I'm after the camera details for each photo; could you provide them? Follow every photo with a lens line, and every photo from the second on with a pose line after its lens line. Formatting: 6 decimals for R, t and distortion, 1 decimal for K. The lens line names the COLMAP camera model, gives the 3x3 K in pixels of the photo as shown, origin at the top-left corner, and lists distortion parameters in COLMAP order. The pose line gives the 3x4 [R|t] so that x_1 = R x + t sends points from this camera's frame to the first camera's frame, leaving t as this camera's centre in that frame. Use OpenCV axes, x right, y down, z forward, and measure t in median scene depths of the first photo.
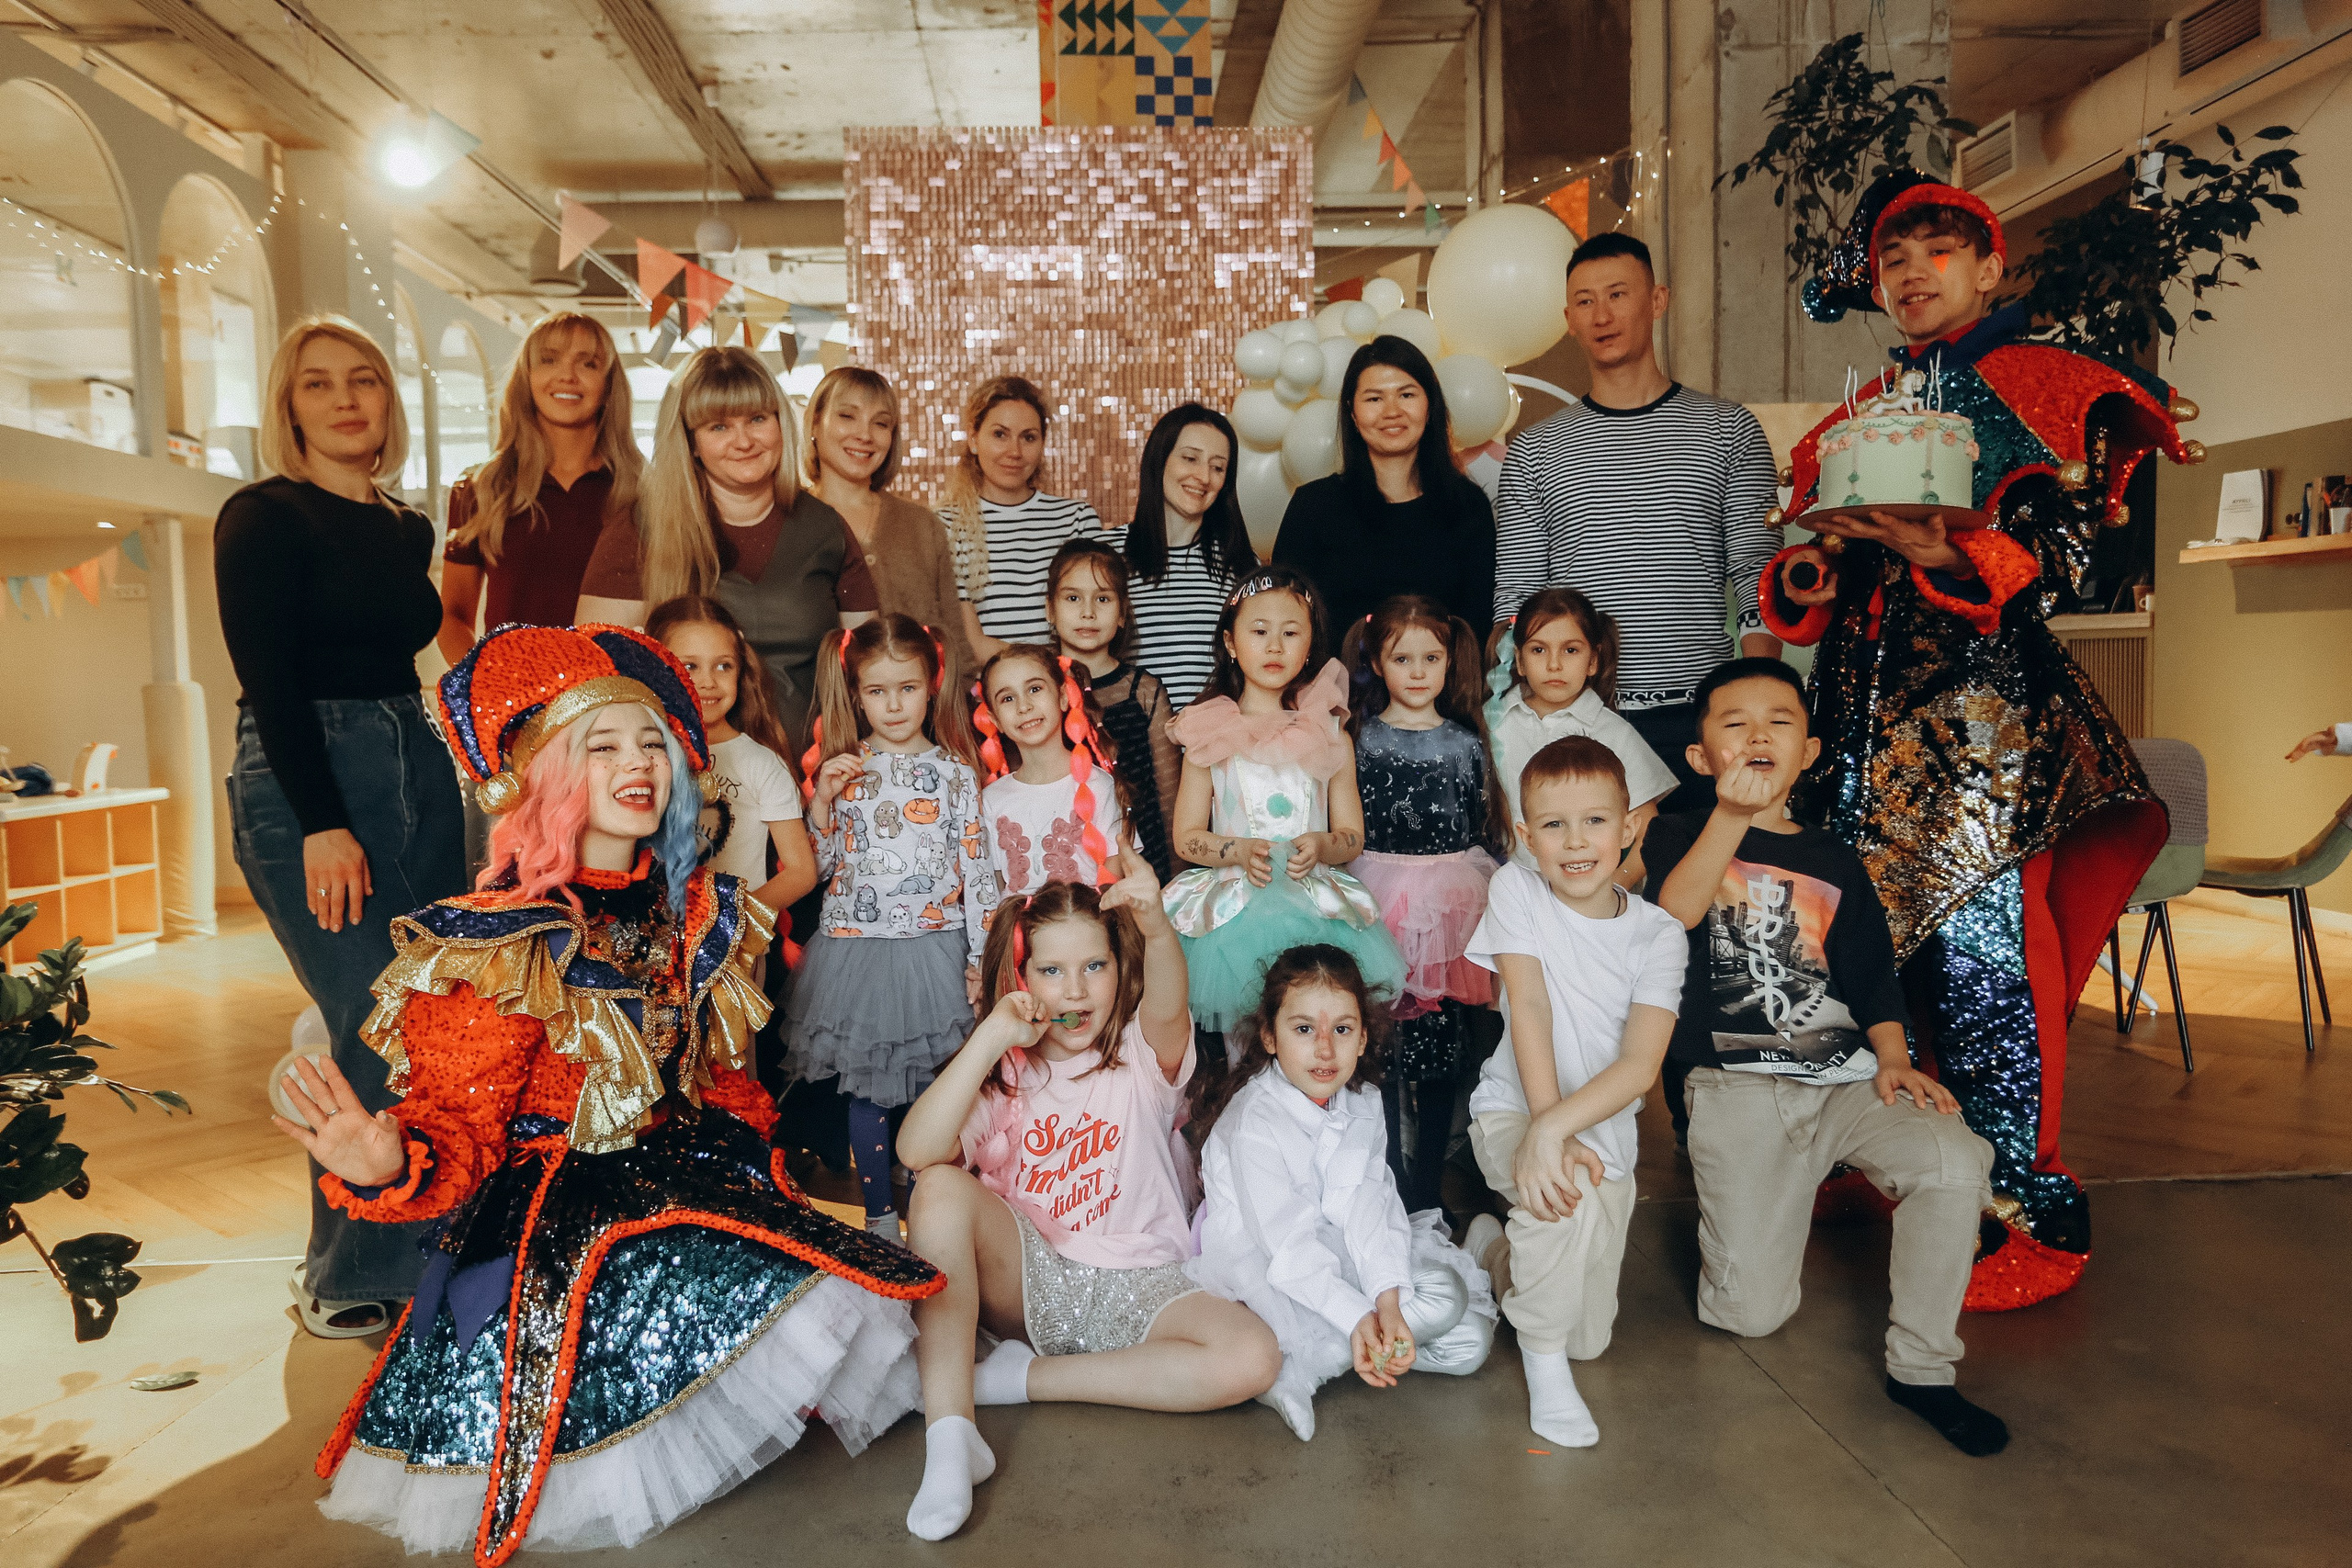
lens RADIAL K [[1817.2, 0, 1173.5], [0, 1817.2, 781.4], [0, 0, 1]] dist [-0.002867, 0.000493]
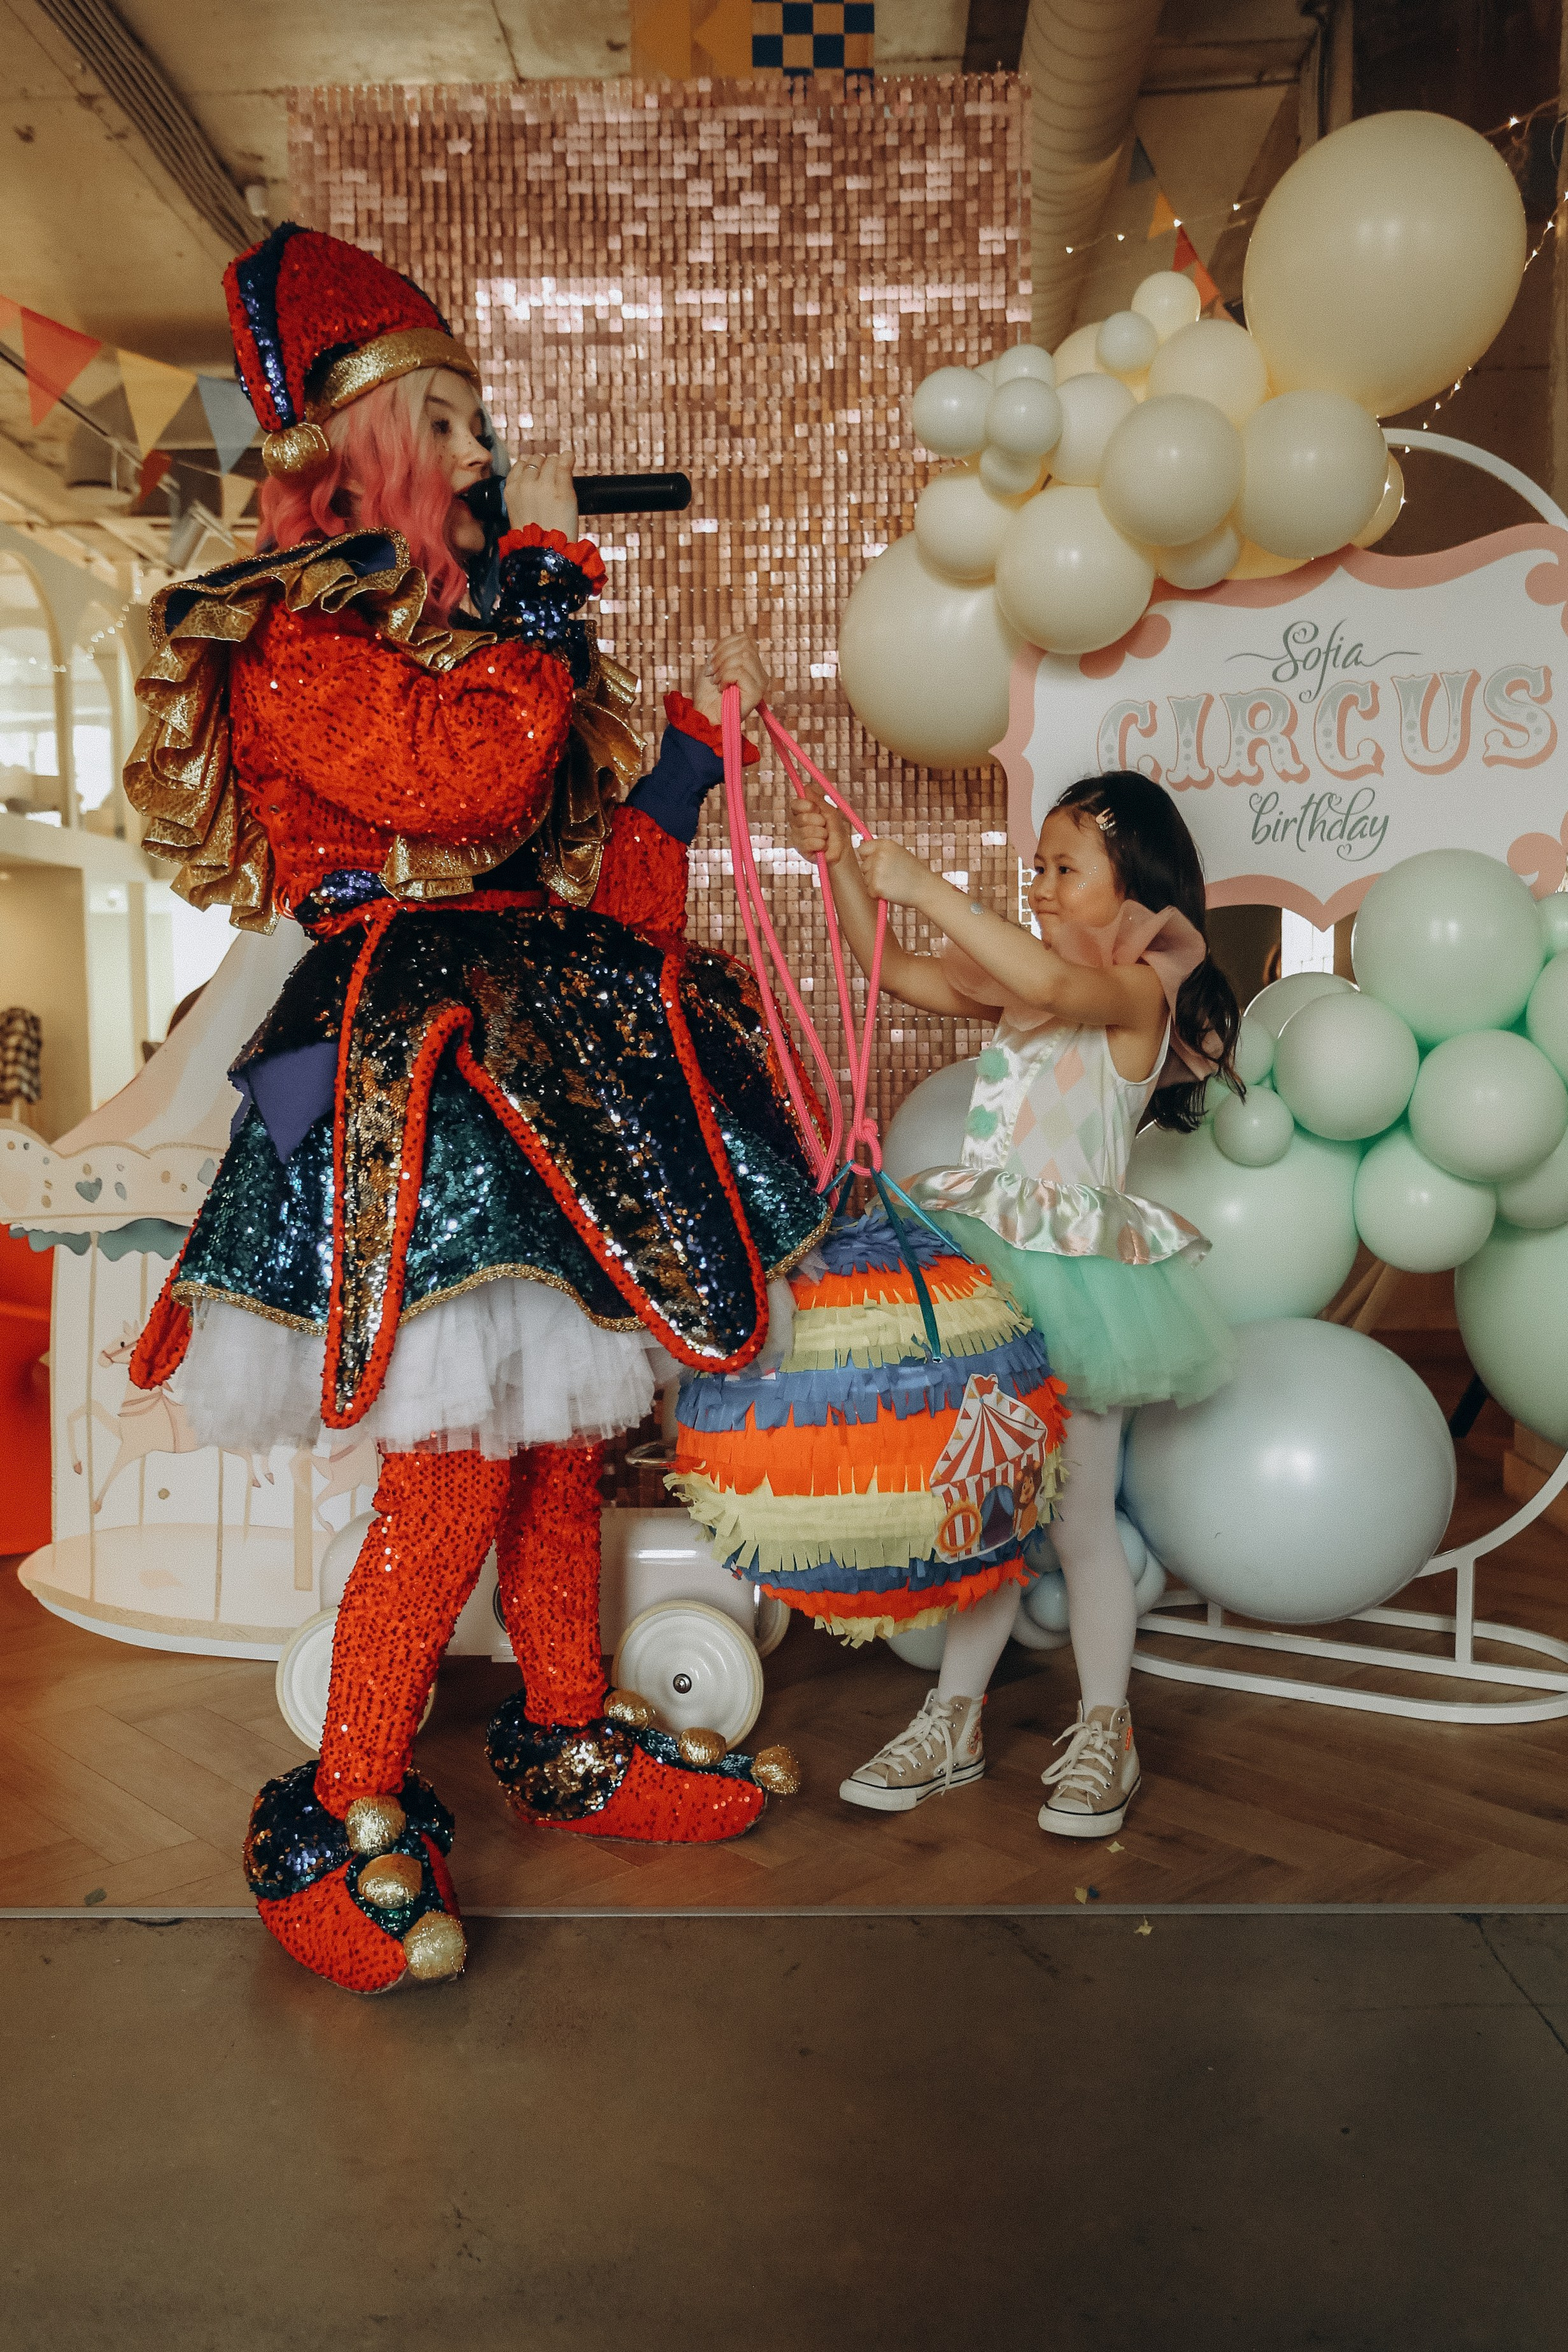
lens RADIAL K [[2016.2, 0, 785.1], [0, 2016.2, 1179.9], [0, 0, 1]] dist [0.046547, -0.002193]
pose [[0.995915, 0.011686, -0.089532, 0.059492], [-0.010419, 0.999839, 0.014609, 0.009445], [0.089688, -0.013617, 0.995877, 0.292520]]
